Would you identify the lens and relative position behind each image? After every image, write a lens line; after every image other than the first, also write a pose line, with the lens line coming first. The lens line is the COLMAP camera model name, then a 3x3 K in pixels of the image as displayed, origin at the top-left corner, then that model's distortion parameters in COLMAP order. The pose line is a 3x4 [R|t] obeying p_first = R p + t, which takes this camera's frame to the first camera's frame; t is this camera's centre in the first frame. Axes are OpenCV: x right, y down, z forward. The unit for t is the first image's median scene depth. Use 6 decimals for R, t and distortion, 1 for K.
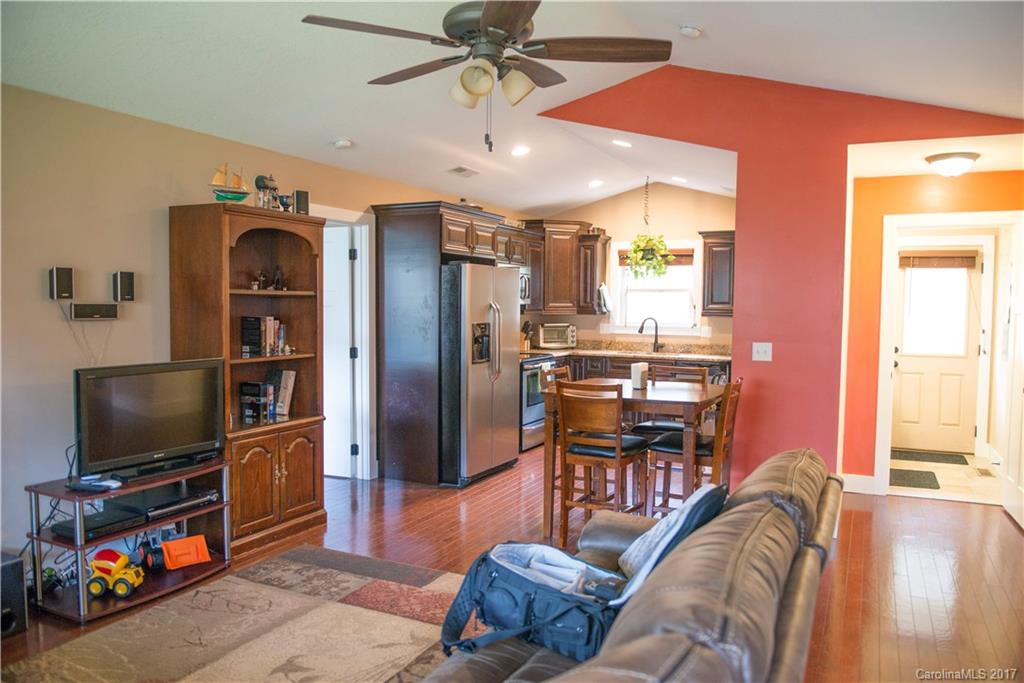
lens RADIAL K [[743.7, 0, 516.2], [0, 743.7, 339.0], [0, 0, 1]] dist [-0.039948, -0.004662]
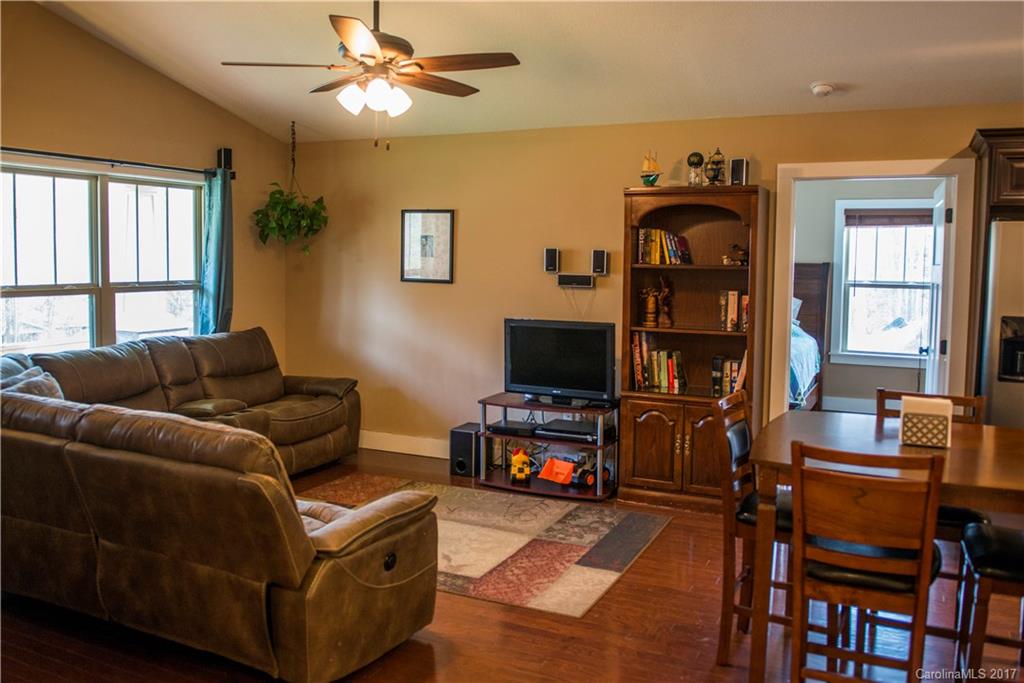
lens RADIAL K [[840.7, 0, 499.7], [0, 840.7, 312.5], [0, 0, 1]] dist [-0.044795, -0.006942]
pose [[0.001259, 0.059048, -0.998254, 0.599703], [-0.058300, 0.996562, 0.058875, -0.038458], [0.998298, 0.058124, 0.004697, 0.535744]]
